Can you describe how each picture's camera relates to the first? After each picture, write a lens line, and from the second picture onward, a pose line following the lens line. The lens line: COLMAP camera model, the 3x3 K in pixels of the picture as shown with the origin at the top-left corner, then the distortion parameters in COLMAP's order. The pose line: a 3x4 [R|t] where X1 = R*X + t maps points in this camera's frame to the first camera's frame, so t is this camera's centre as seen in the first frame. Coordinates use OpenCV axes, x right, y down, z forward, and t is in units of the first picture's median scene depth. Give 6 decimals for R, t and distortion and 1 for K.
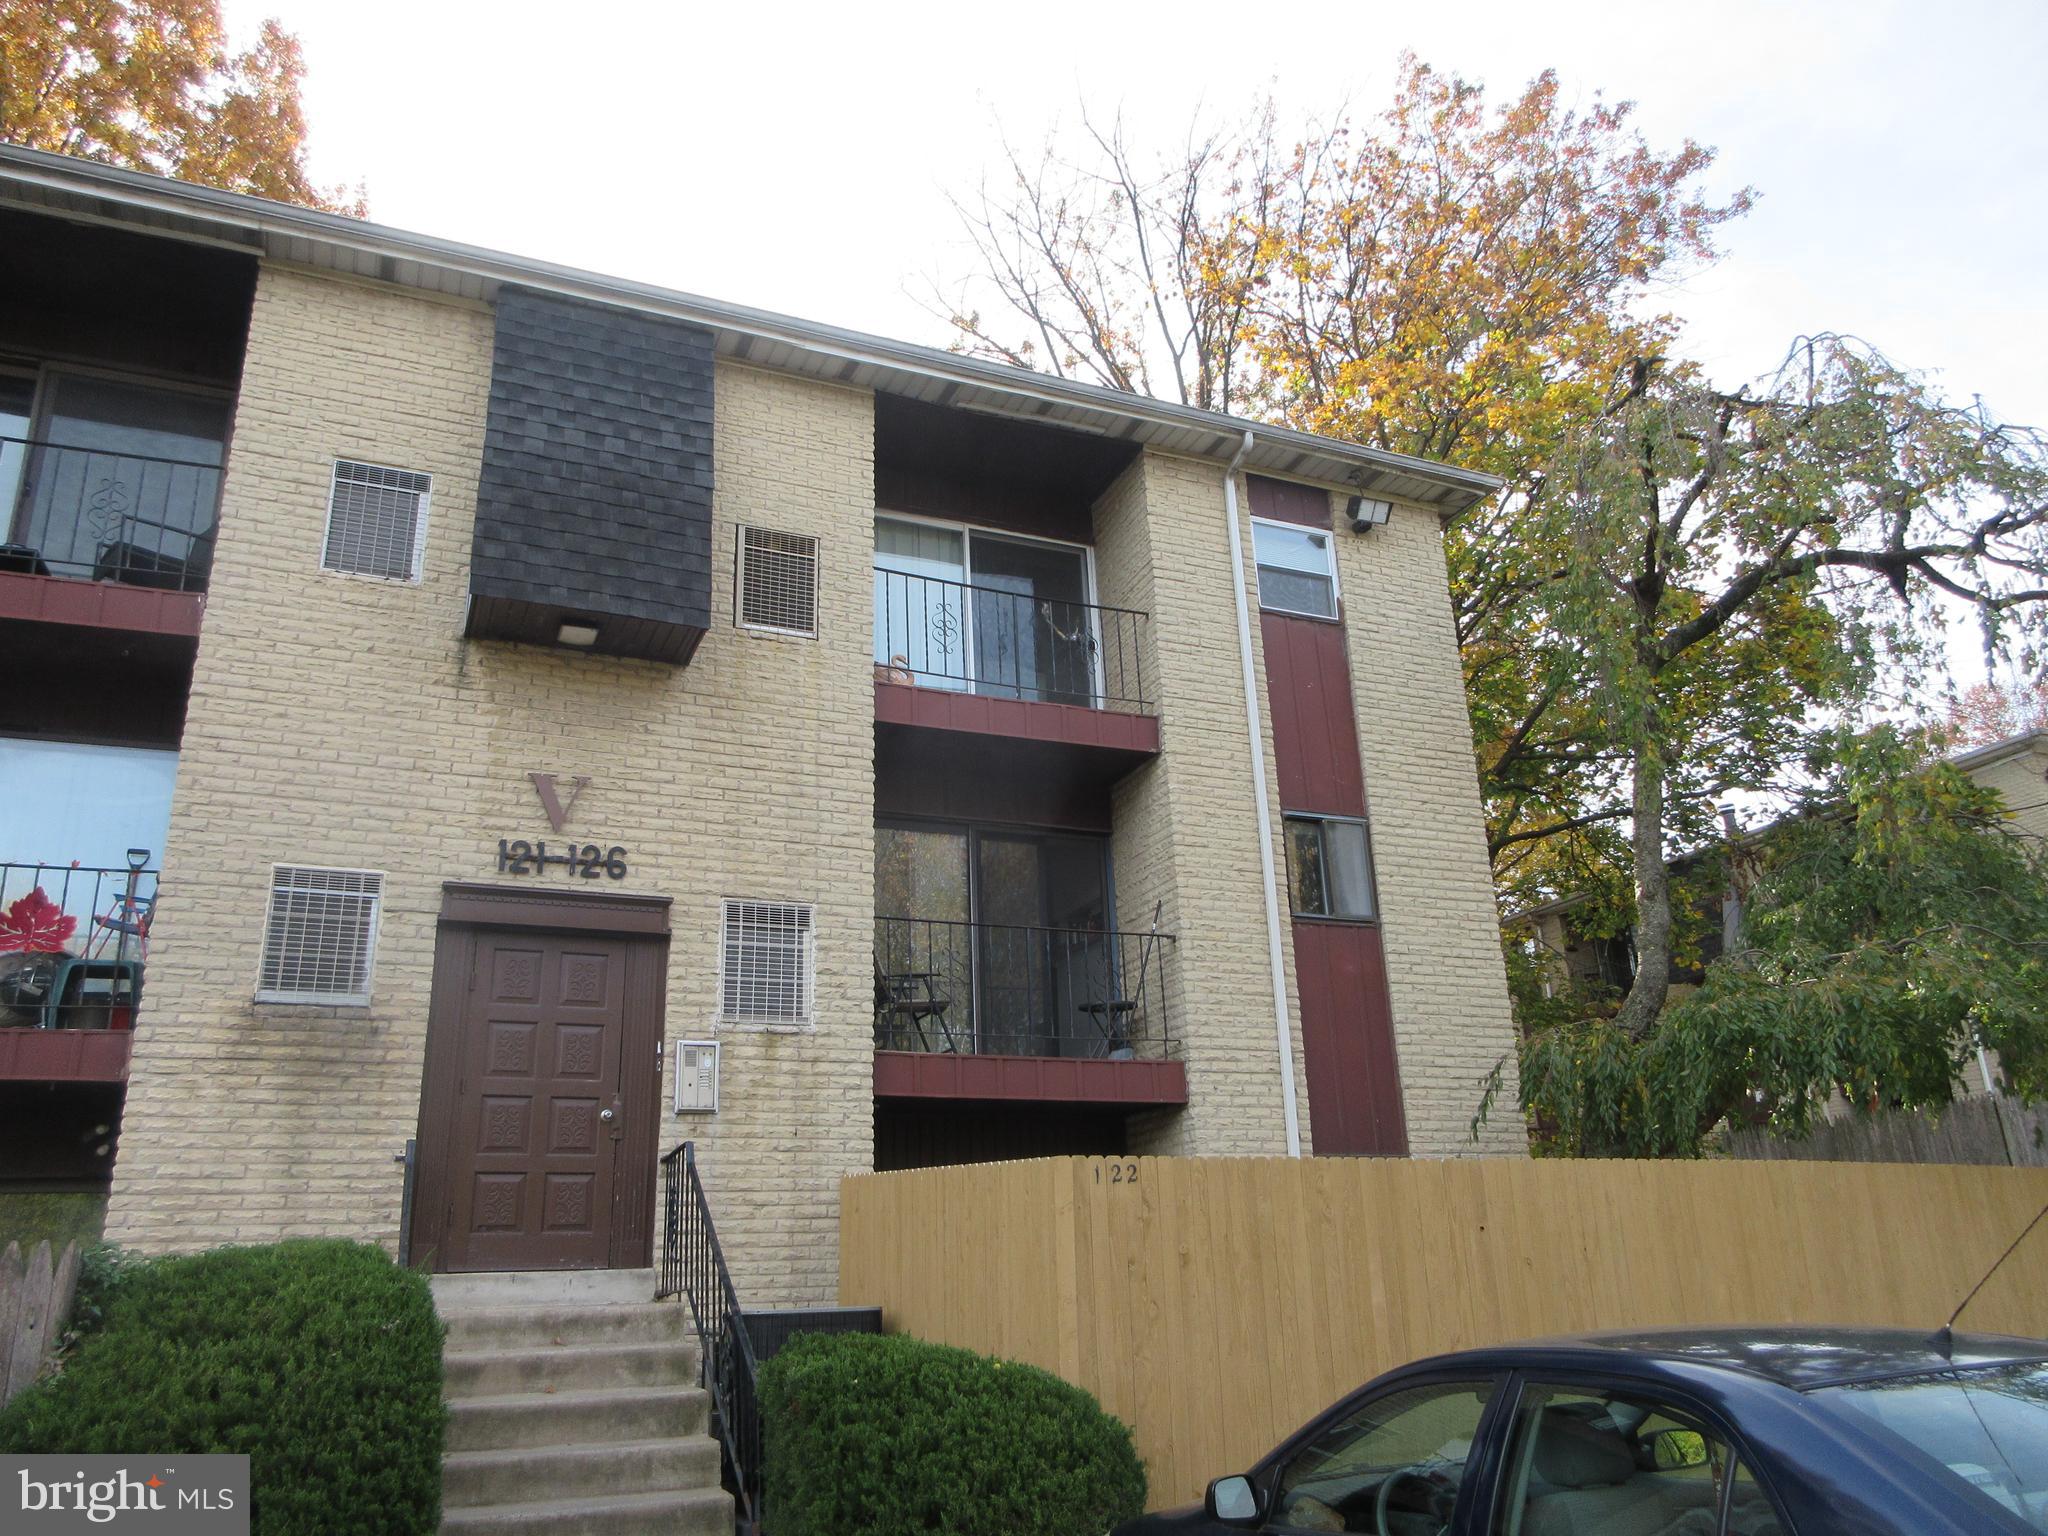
lens RADIAL K [[1532.5, 0, 1024.0], [0, 1532.5, 768.0], [0, 0, 1]] dist [0.009619, -0.000214]
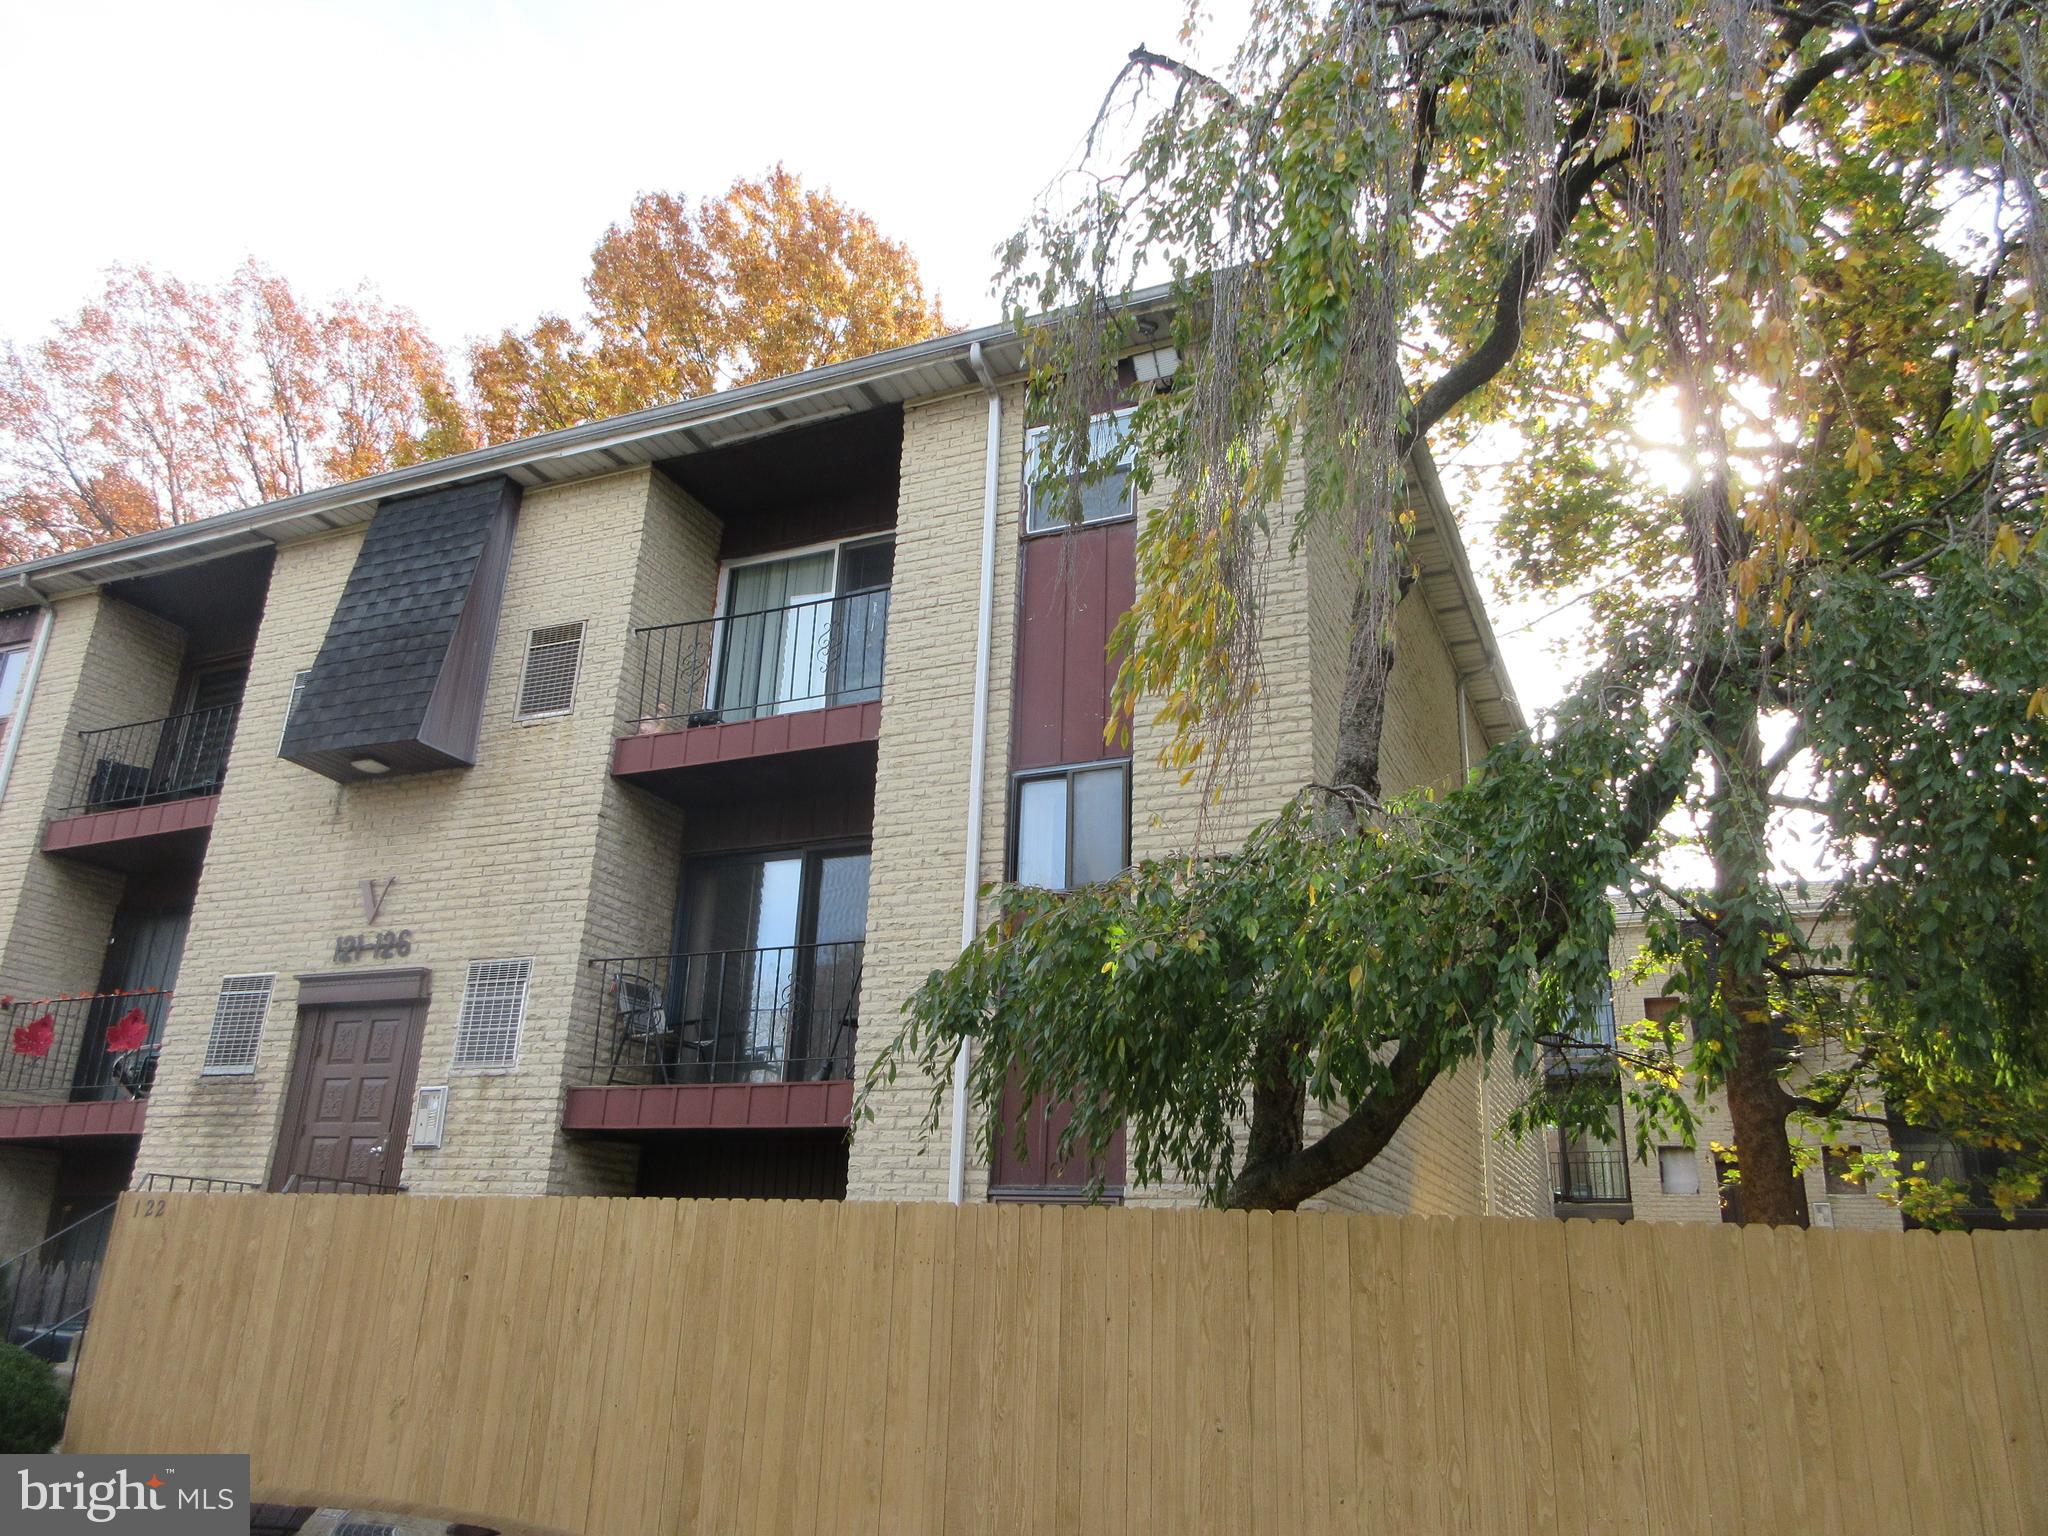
lens RADIAL K [[1532.5, 0, 1024.0], [0, 1532.5, 768.0], [0, 0, 1]] dist [0.009619, -0.000214]
pose [[0.653615, -0.191701, -0.732146, 0.980454], [0.185465, 0.978463, -0.090624, 0.127946], [0.733750, -0.076554, 0.675092, 0.548770]]
